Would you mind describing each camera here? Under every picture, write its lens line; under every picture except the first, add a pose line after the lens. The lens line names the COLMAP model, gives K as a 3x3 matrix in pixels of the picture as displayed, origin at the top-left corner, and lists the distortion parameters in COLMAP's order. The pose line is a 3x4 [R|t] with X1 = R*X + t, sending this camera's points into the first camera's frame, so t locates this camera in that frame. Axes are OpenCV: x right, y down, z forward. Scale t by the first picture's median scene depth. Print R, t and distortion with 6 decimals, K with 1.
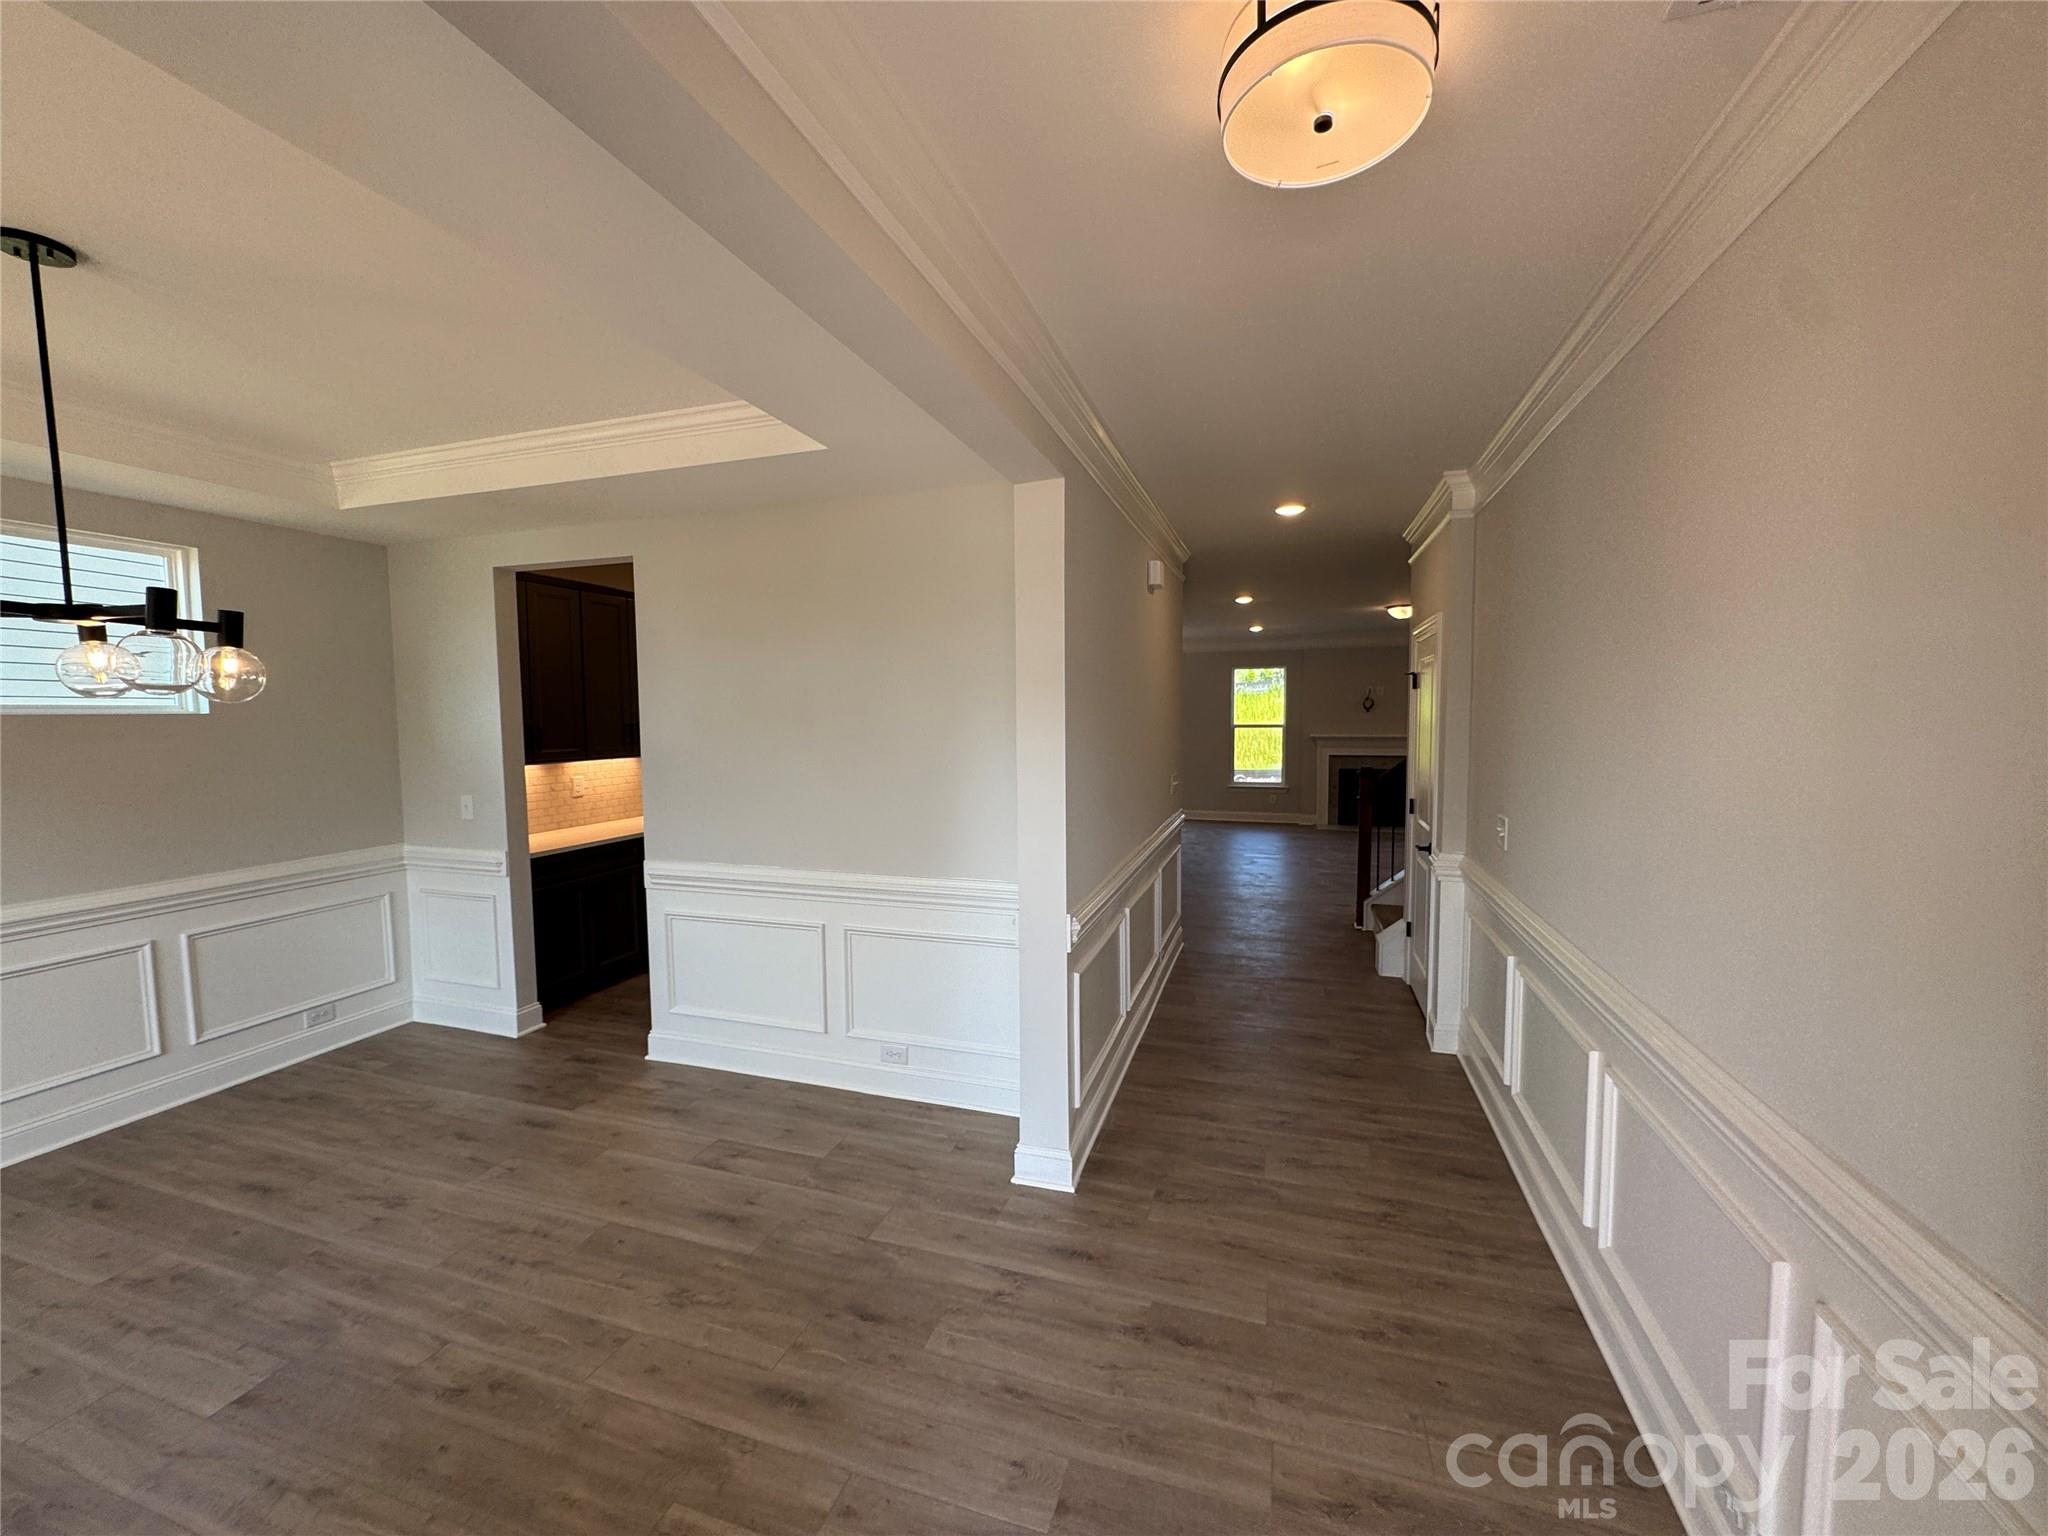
lens RADIAL K [[816.2, 0, 1020.8], [0, 816.2, 772.1], [0, 0, 1]] dist [-0.001182, 0.001175]
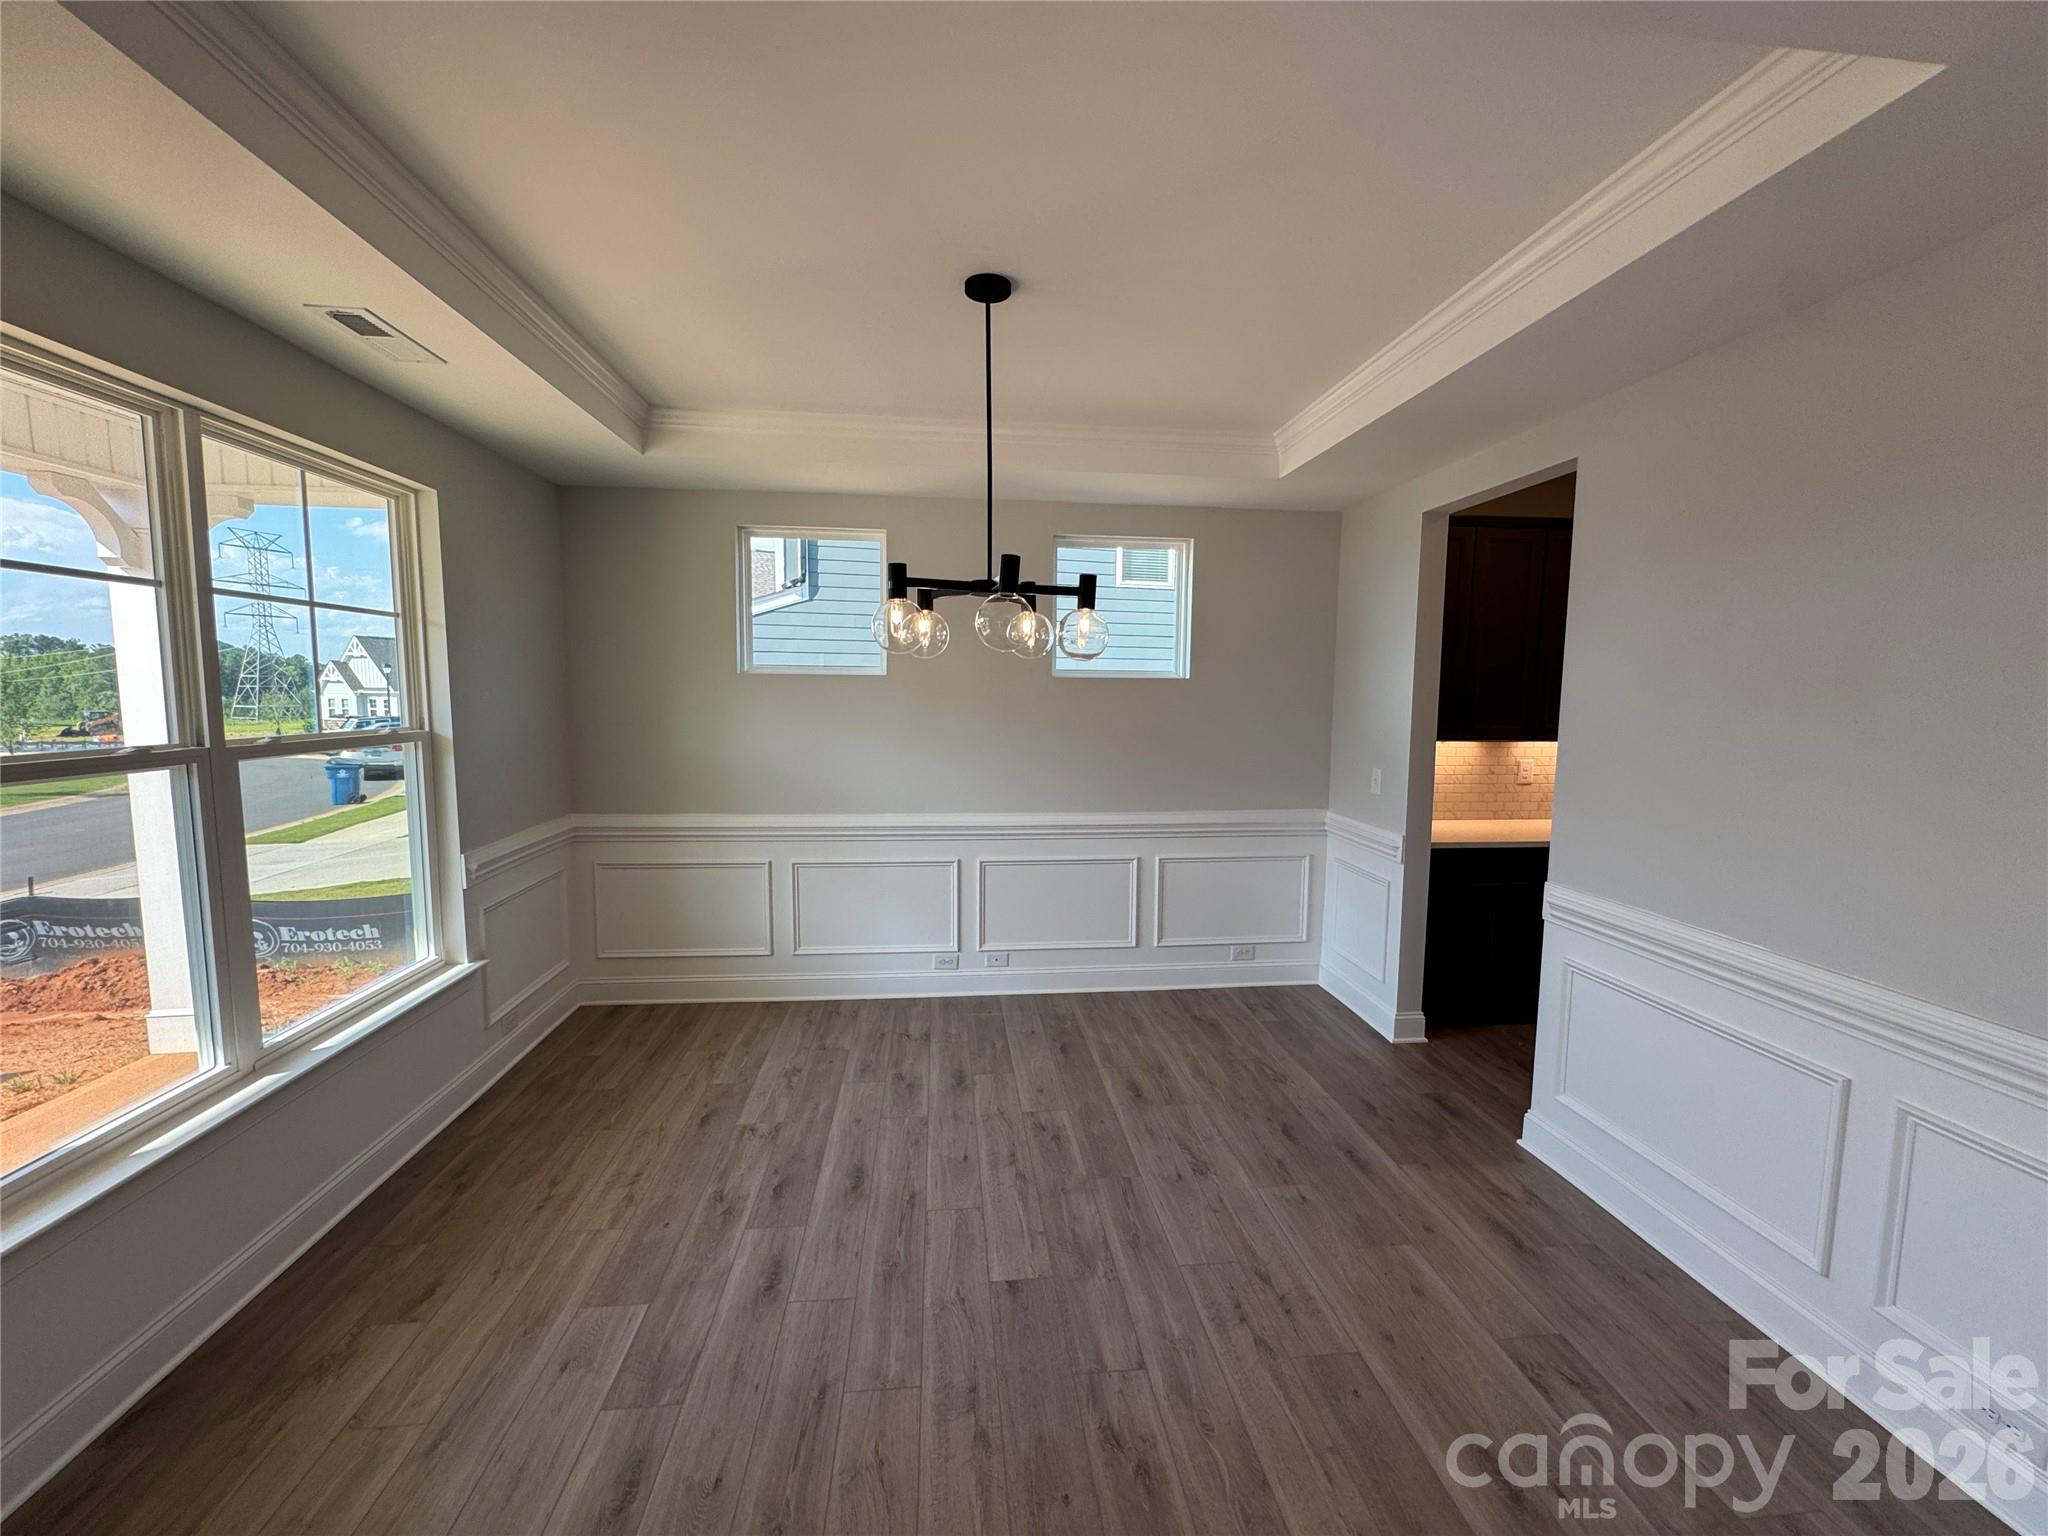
lens RADIAL K [[816.2, 0, 1030.2], [0, 816.2, 765.6], [0, 0, 1]] dist [-0.001182, 0.001175]
pose [[0.414005, 0.098990, -0.904876, -0.001792], [-0.080980, 0.994133, 0.071704, -0.010178], [0.906665, 0.043591, 0.419593, 0.273319]]
